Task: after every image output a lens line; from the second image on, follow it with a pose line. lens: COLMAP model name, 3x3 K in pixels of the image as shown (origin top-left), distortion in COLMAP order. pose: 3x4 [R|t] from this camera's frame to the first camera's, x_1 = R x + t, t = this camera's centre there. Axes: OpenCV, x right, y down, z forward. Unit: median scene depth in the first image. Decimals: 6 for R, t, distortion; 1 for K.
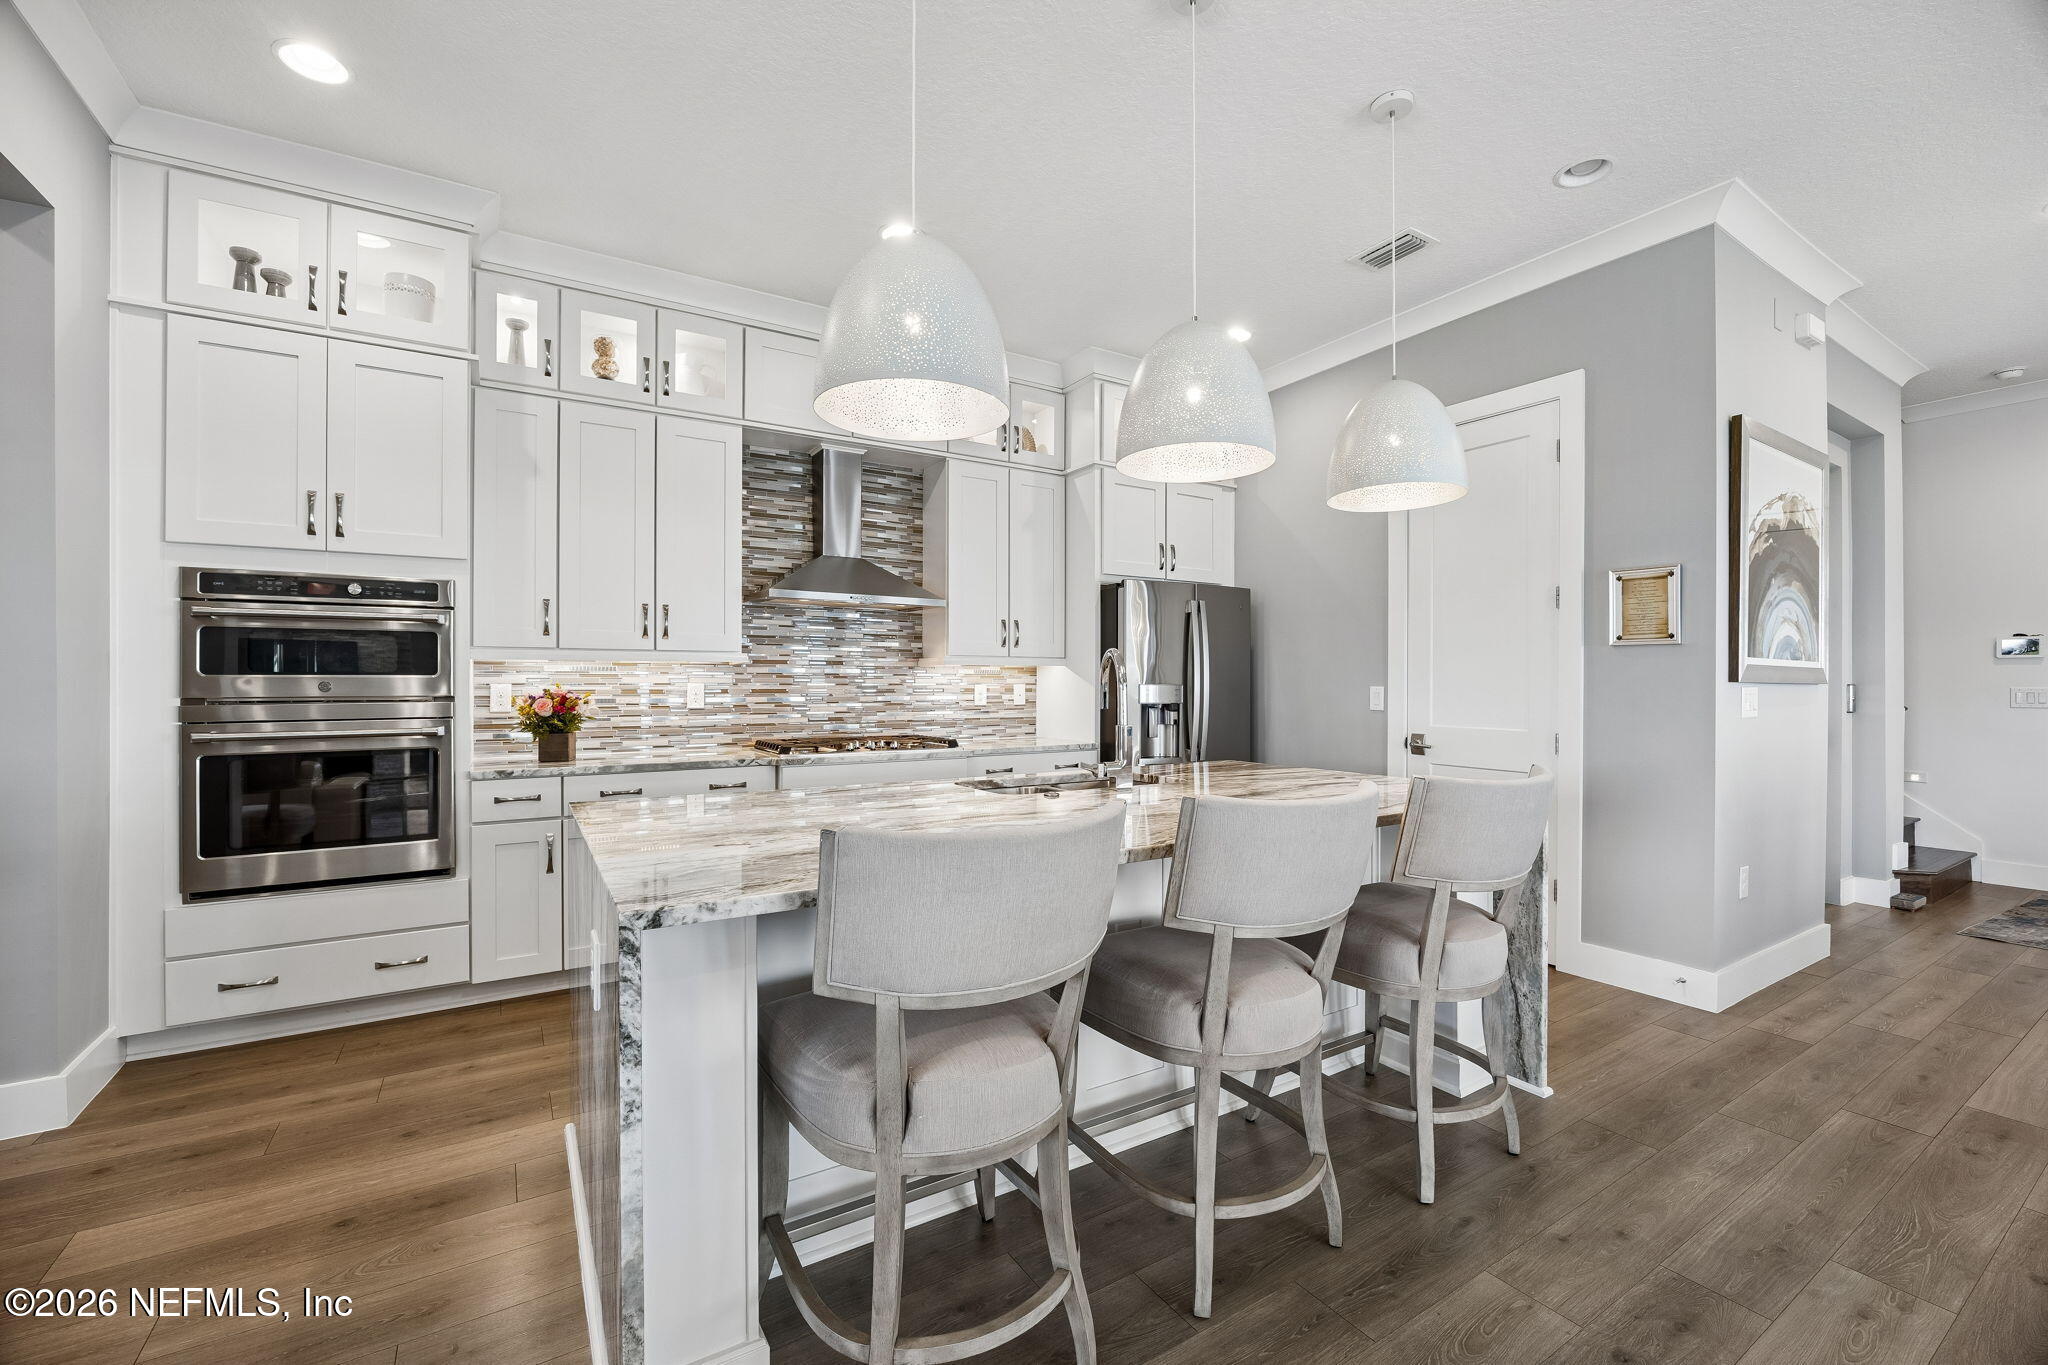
lens RADIAL K [[843.1, 0, 1029.3], [0, 843.1, 684.2], [0, 0, 1]] dist [-0.001283, -0.000049]
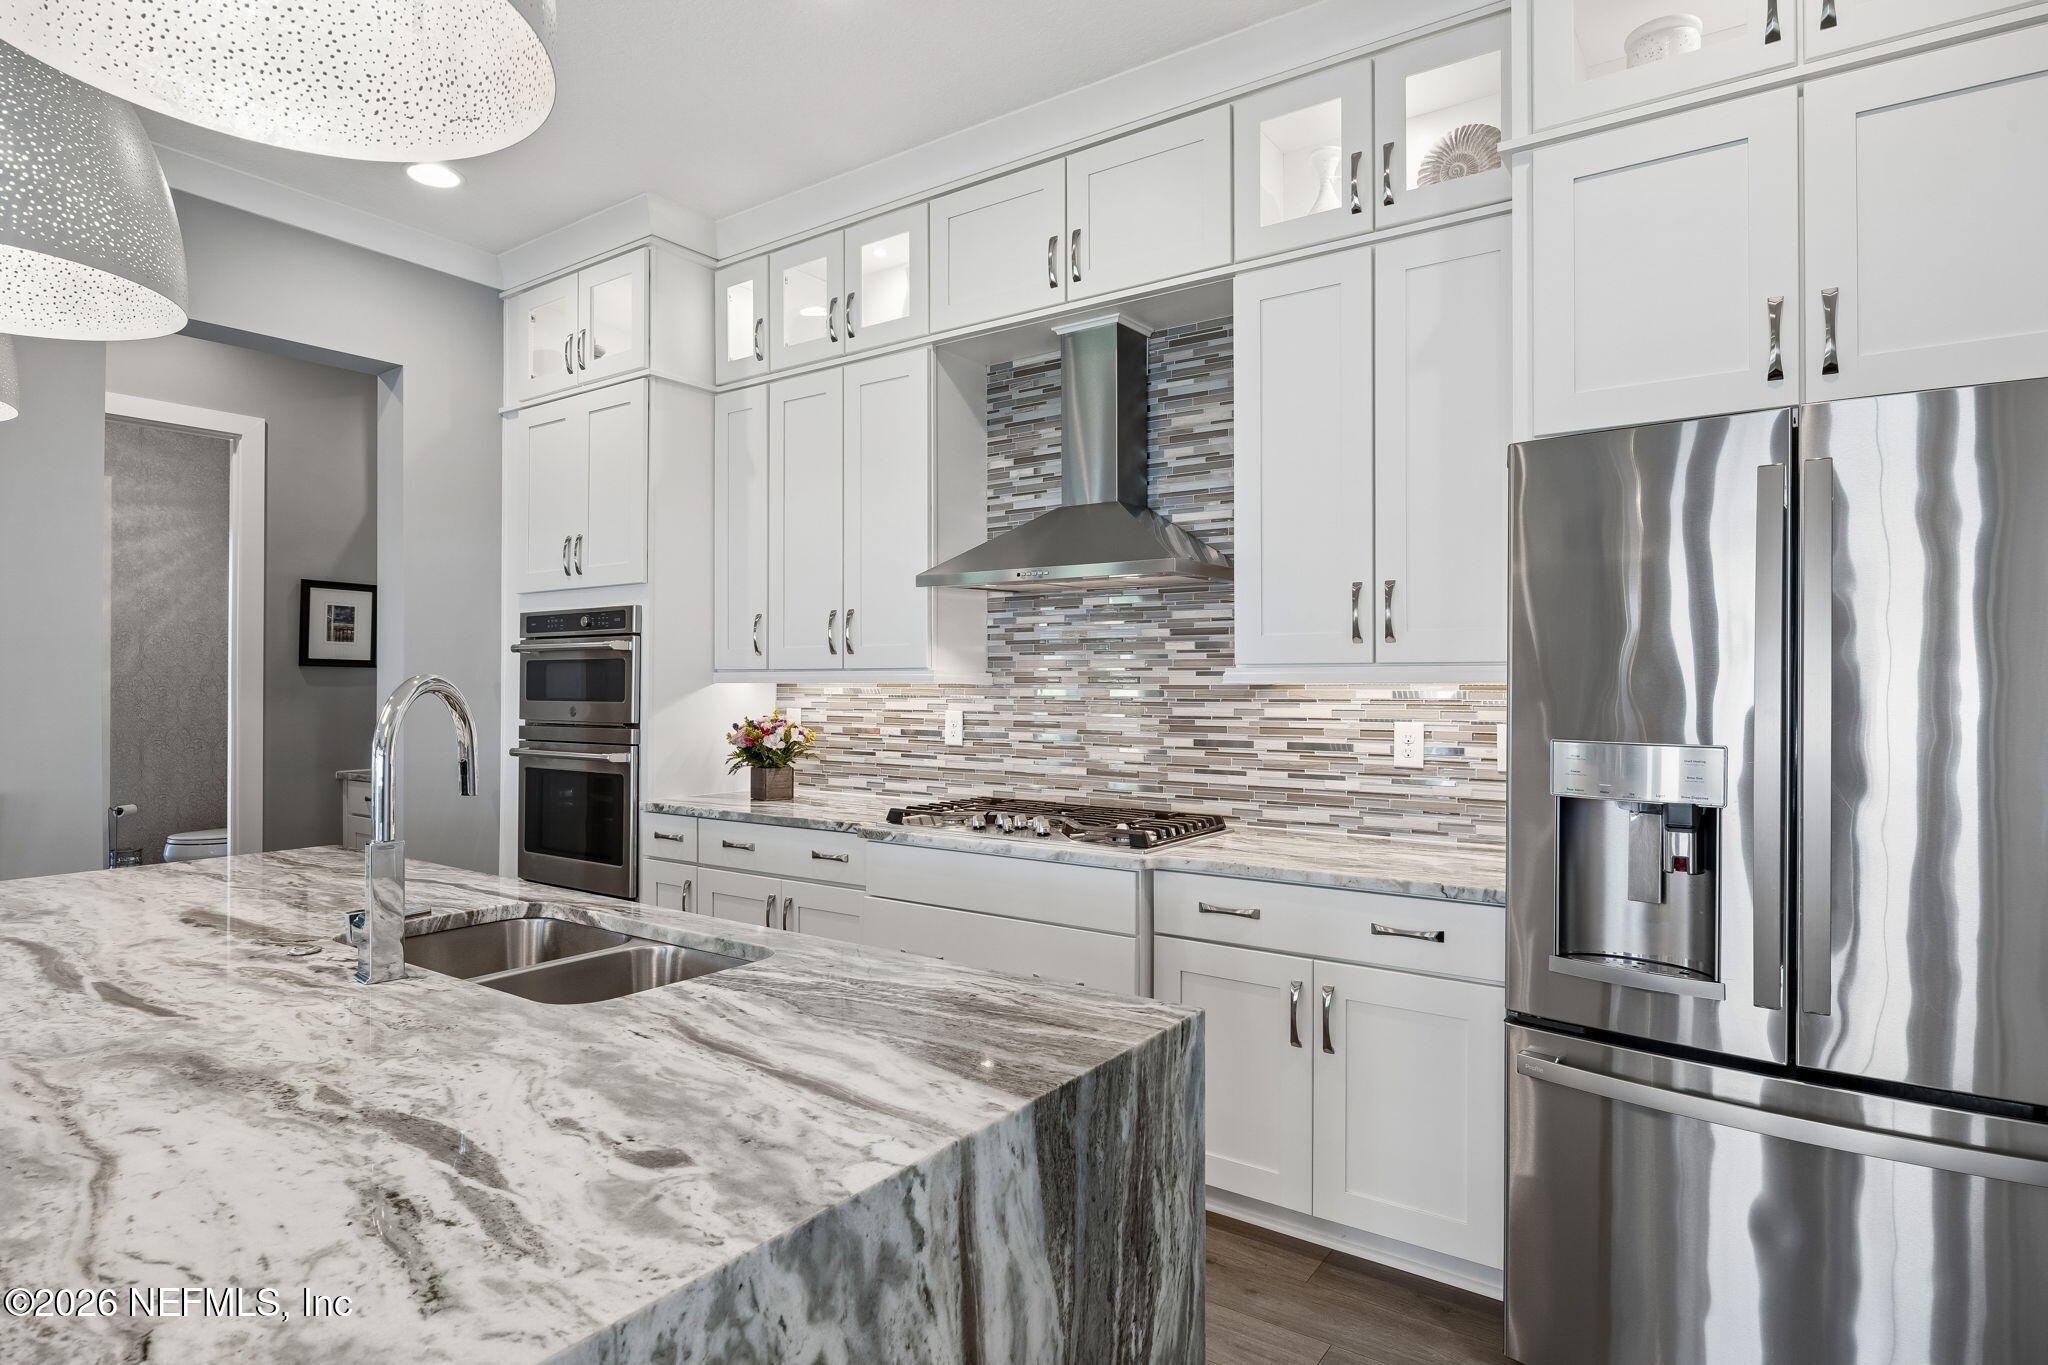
lens RADIAL K [[1117.6, 0, 1023.3], [0, 1117.6, 675.5], [0, 0, 1]] dist [0.000487, -0.000954]
pose [[0.387945, -0.005197, -0.921668, 0.572172], [-0.000557, 0.999983, -0.005873, -0.028637], [0.921682, 0.002792, 0.387936, 0.754026]]
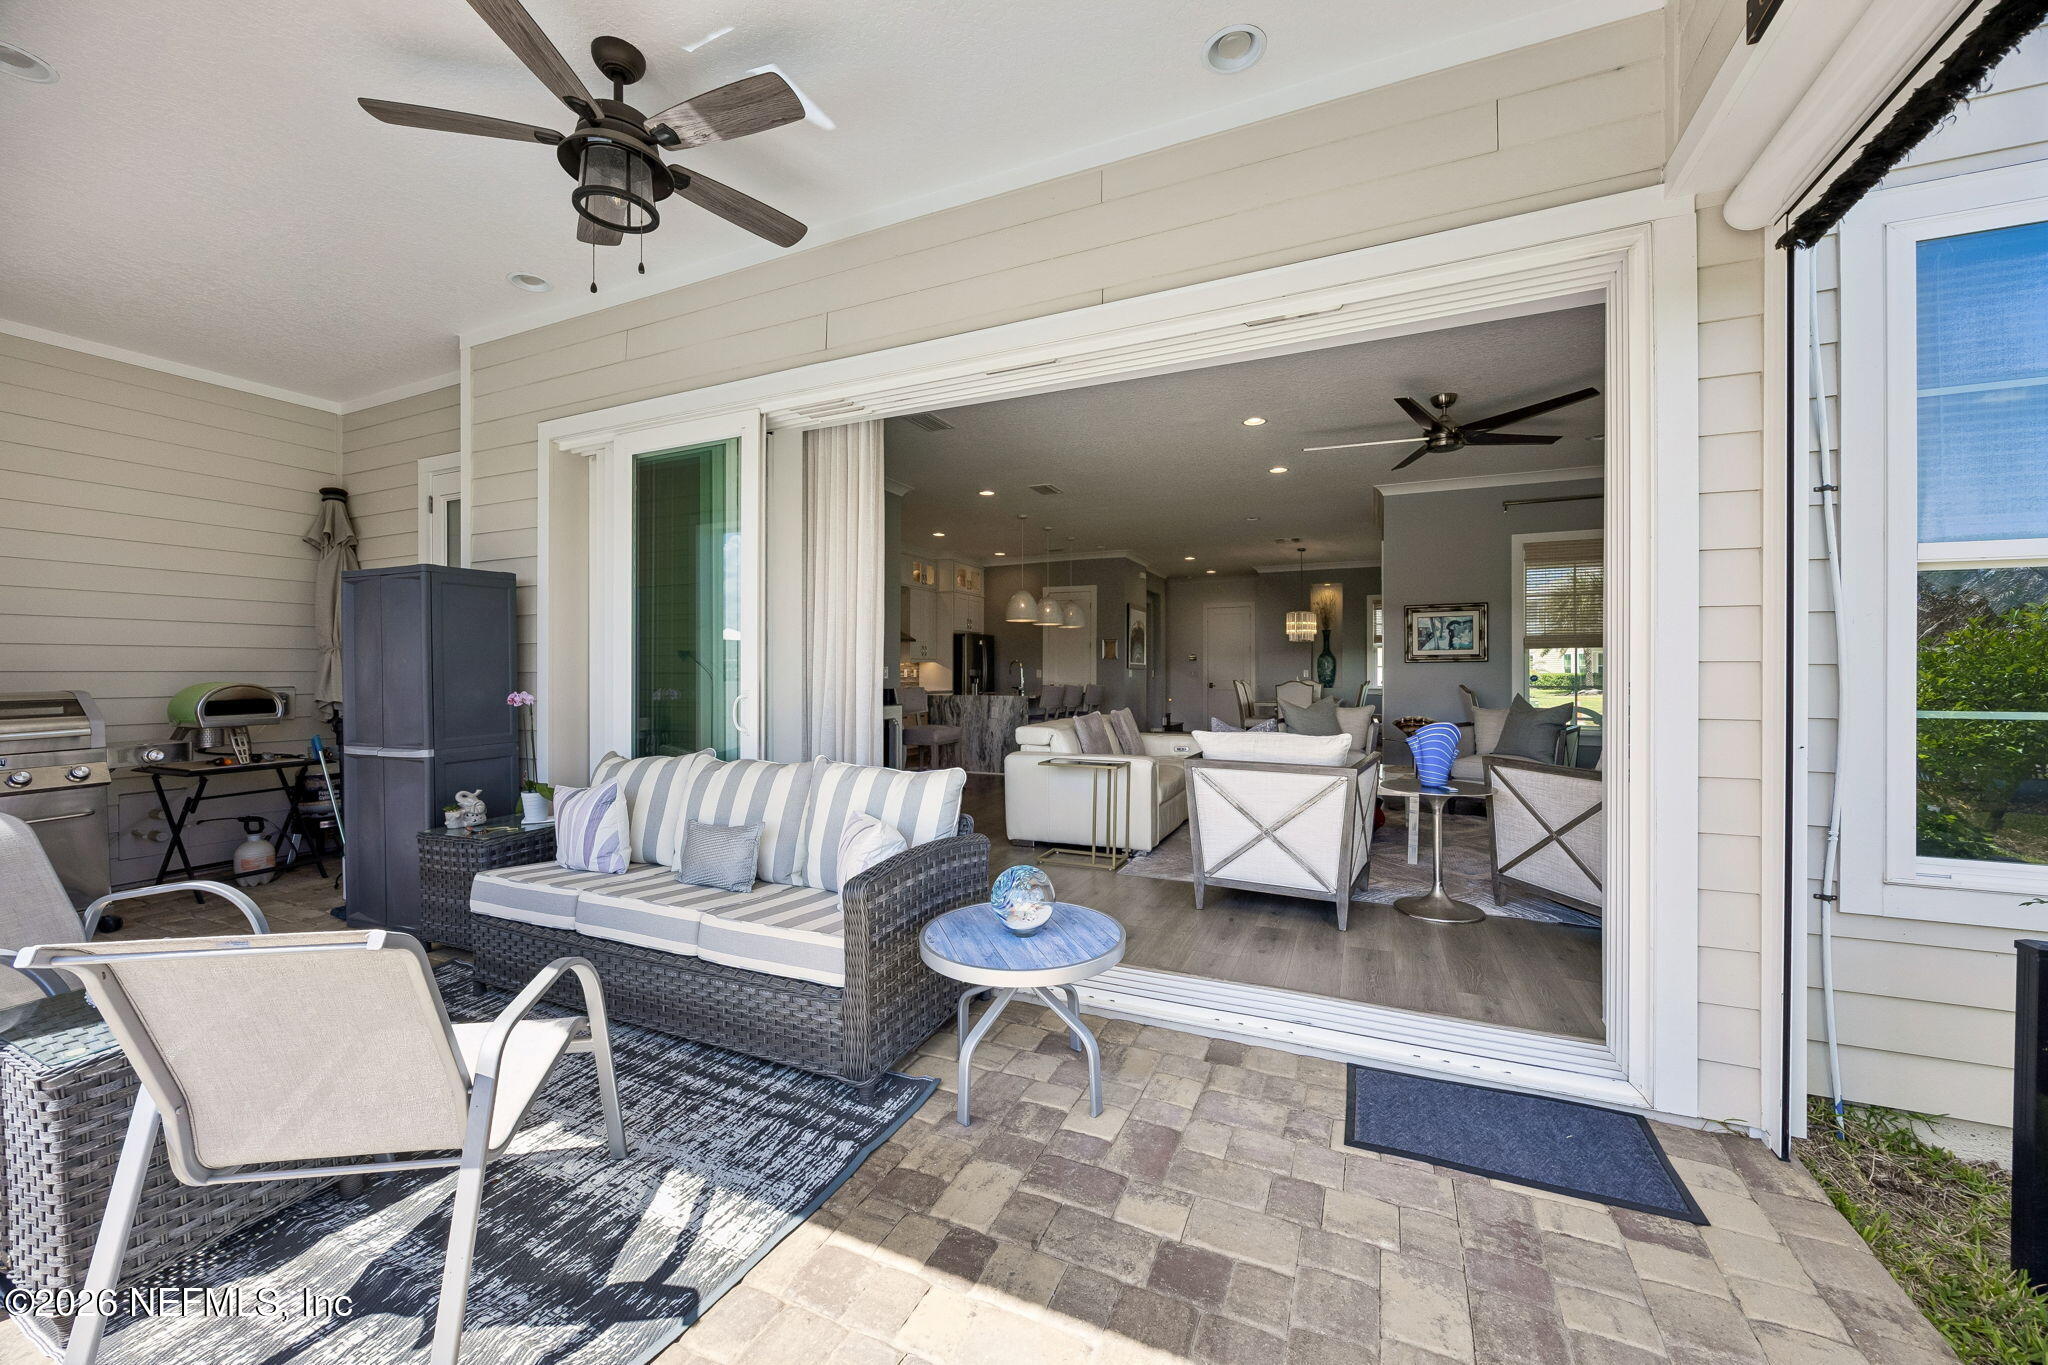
lens RADIAL K [[790.9, 0, 1025.5], [0, 790.9, 686.4], [0, 0, 1]] dist [-0.001208, -0.000127]
pose [[0.830333, -0.015624, 0.557049, -1.413580], [0.004808, 0.999771, 0.020876, 0.002412], [-0.557247, -0.014656, 0.830217, -1.573264]]
